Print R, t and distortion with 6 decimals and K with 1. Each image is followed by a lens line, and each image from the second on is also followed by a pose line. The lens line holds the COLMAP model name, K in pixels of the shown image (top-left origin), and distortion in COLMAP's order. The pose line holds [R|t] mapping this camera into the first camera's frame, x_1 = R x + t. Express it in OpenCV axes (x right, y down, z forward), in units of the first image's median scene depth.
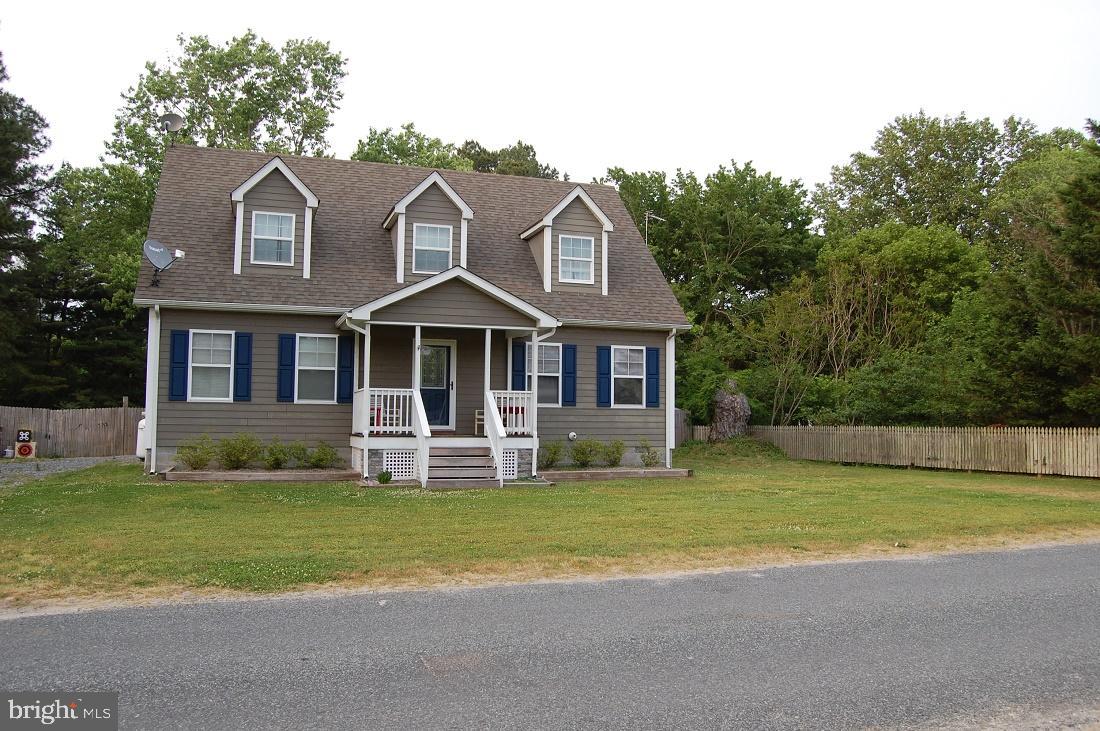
lens RADIAL K [[859.0, 0, 546.6], [0, 859.0, 368.3], [0, 0, 1]] dist [-0.094045, 0.036182]
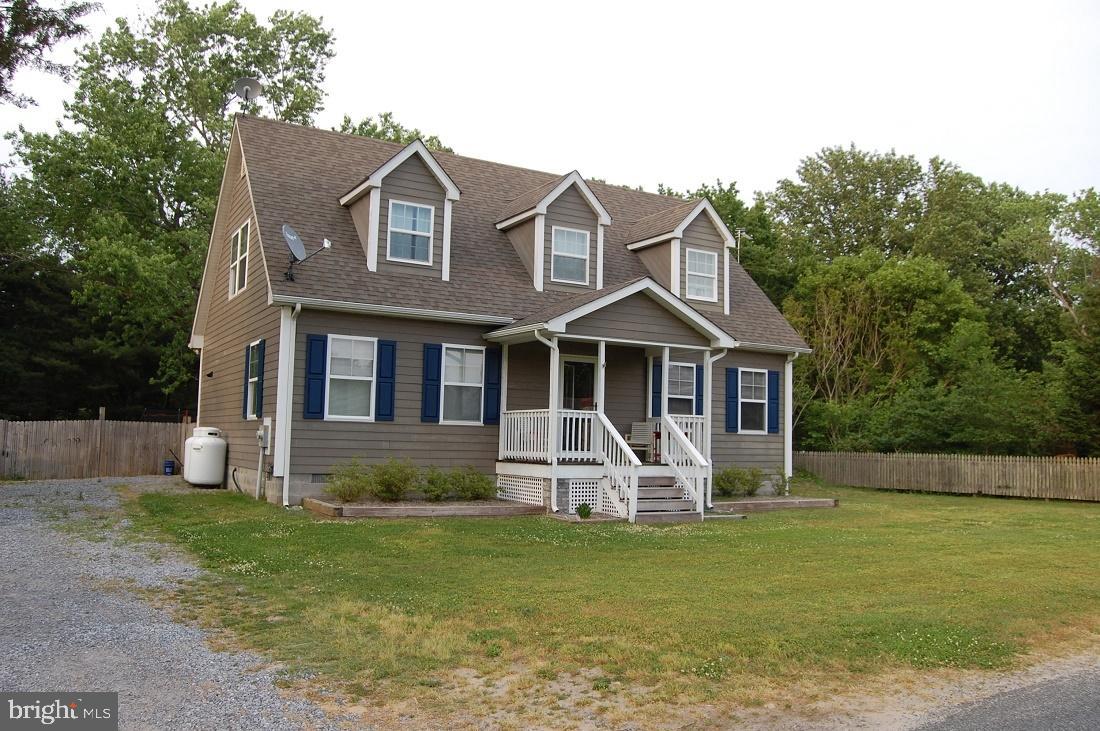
lens RADIAL K [[884.0, 0, 543.6], [0, 884.0, 369.6], [0, 0, 1]] dist [-0.094133, 0.037409]
pose [[0.980084, 0.030794, 0.196182, -0.335915], [-0.027788, 0.999451, -0.018054, -0.000989], [-0.196631, 0.012242, 0.980401, 0.089717]]
